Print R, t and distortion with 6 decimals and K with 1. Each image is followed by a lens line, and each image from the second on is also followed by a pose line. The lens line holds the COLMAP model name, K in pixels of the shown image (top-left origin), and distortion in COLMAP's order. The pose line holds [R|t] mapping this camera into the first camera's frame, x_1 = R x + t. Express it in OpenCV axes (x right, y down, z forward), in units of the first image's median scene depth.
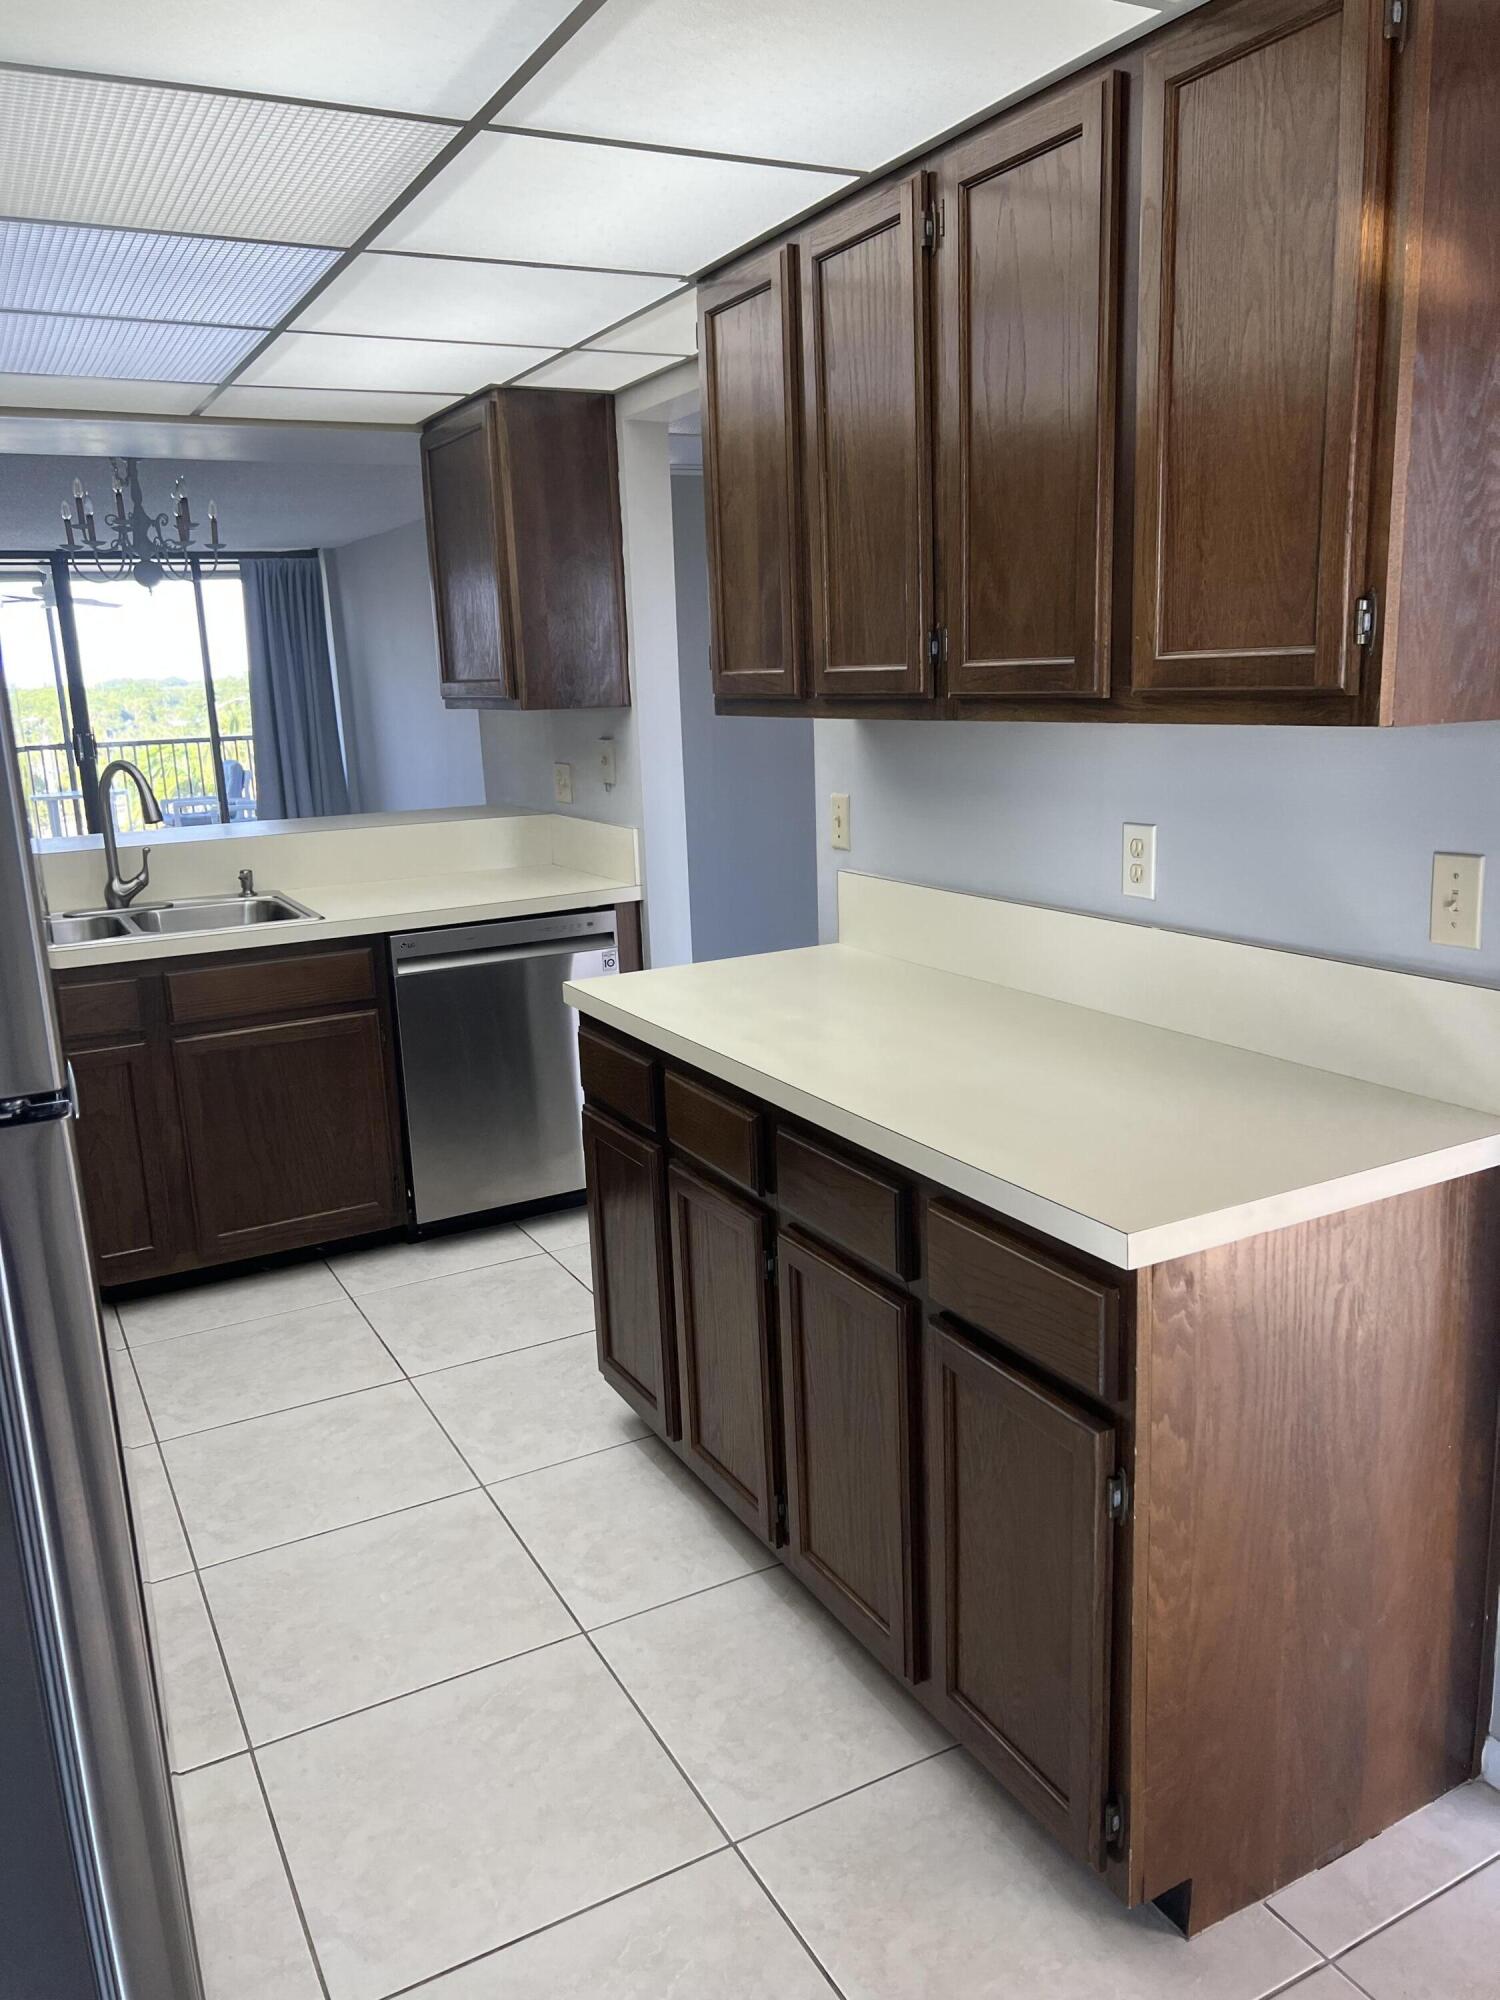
lens RADIAL K [[1515.2, 0, 752.8], [0, 1515.2, 1016.6], [0, 0, 1]] dist [0.047181, -0.053336]
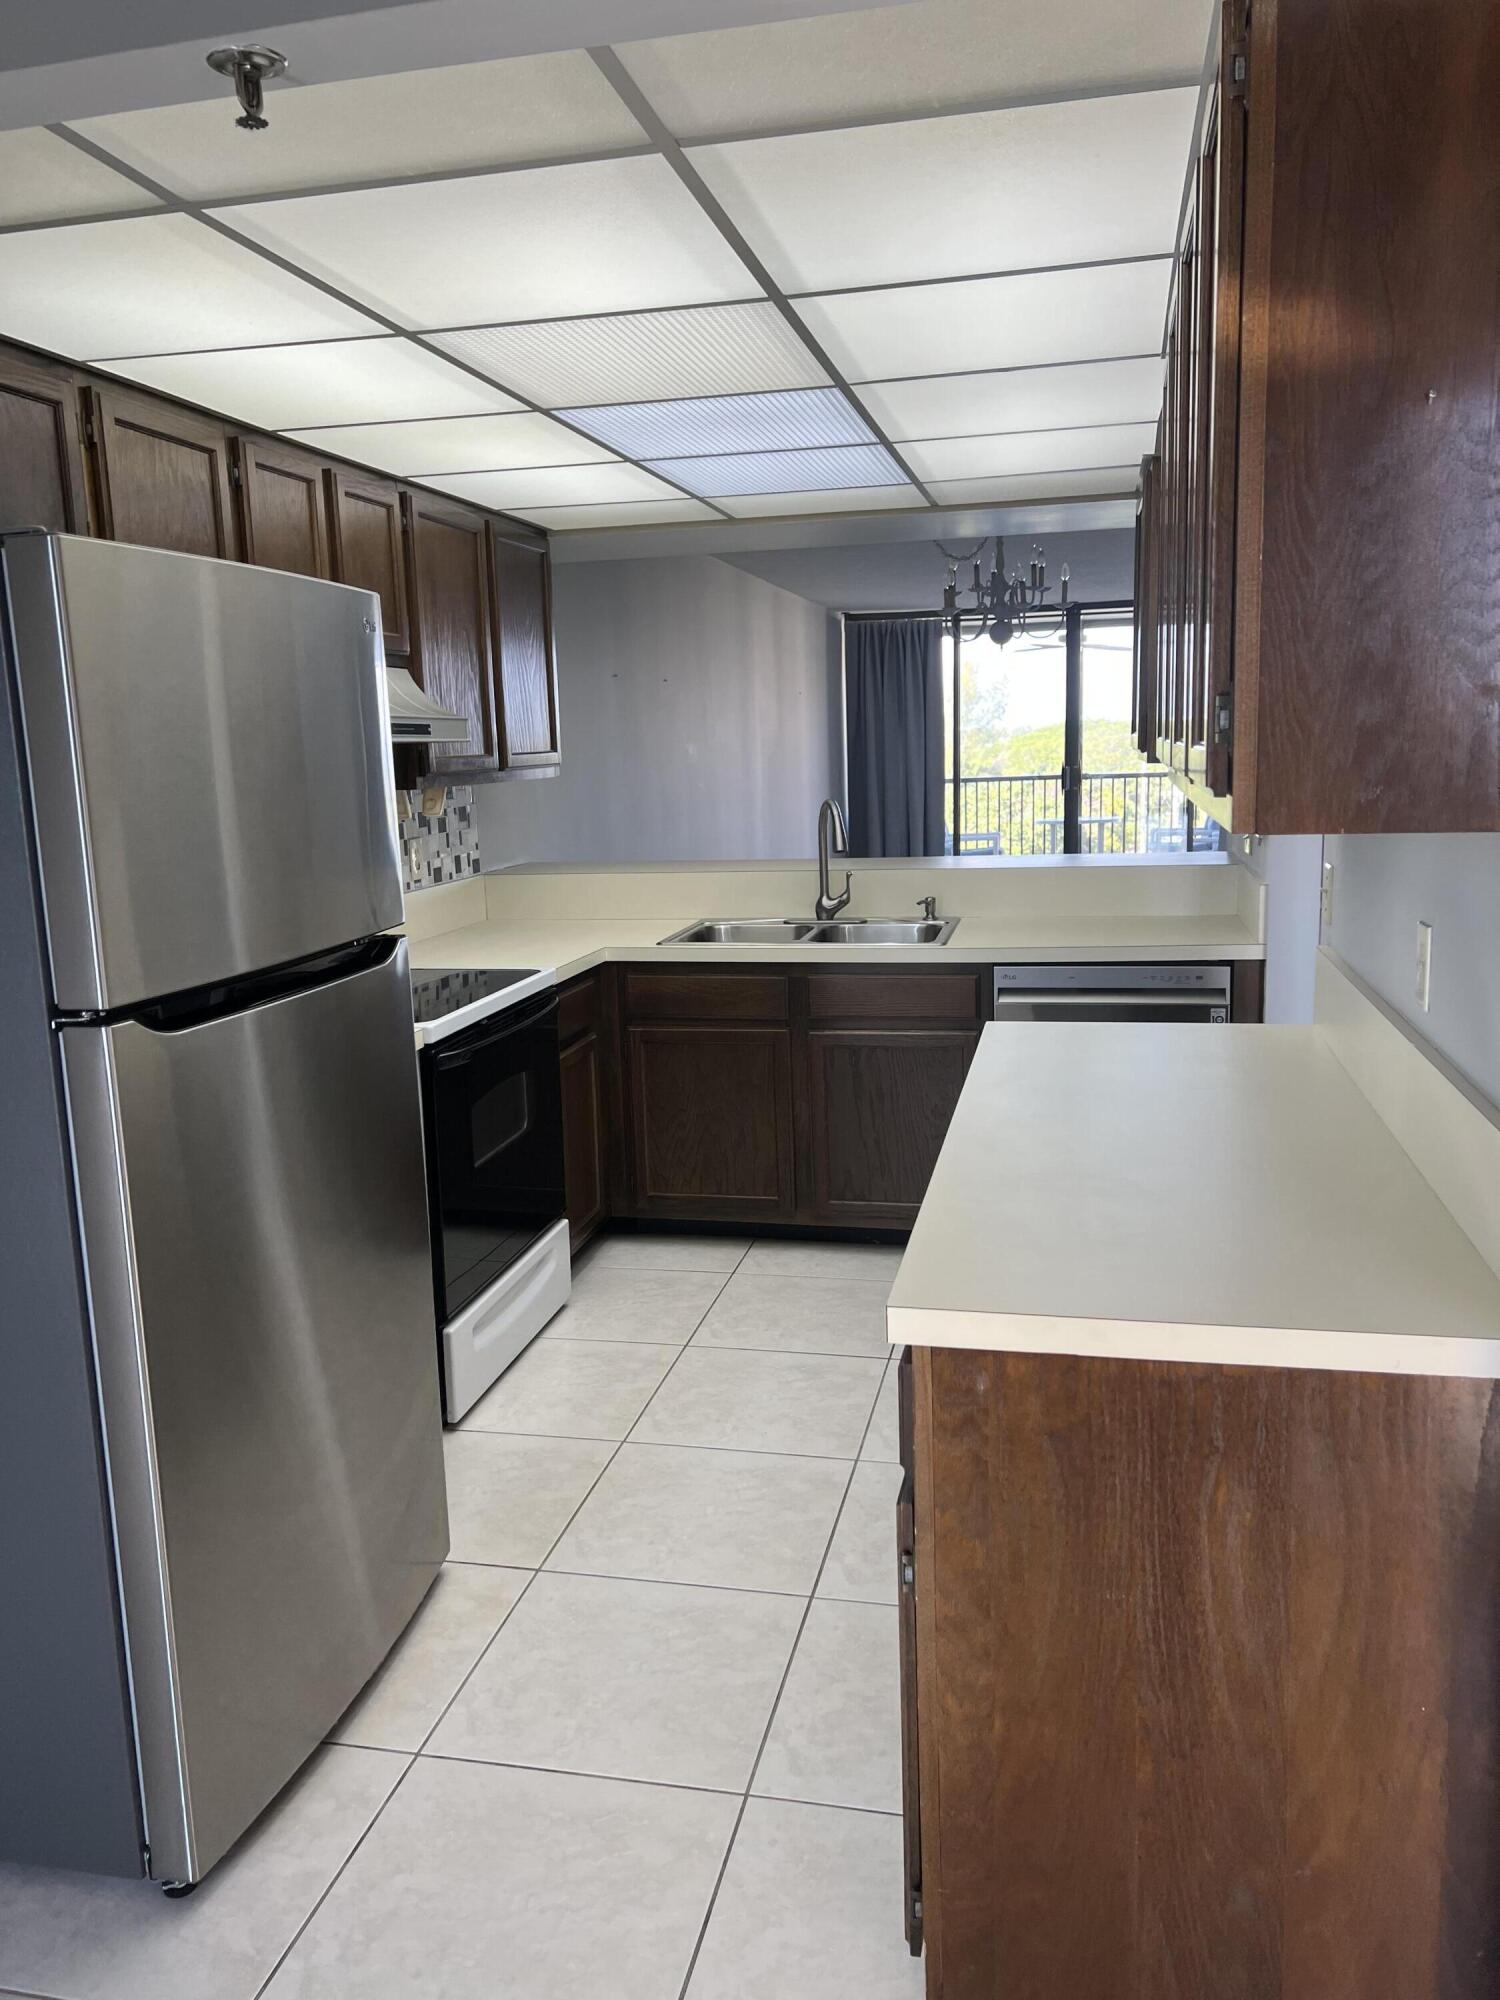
lens RADIAL K [[1494.8, 0, 743.9], [0, 1494.8, 995.4], [0, 0, 1]] dist [0.067605, -0.087422]
pose [[0.759029, 0.124102, -0.639120, 0.215586], [-0.143181, 0.989450, 0.022084, -0.020647], [0.635118, 0.074747, 0.768790, 0.037974]]
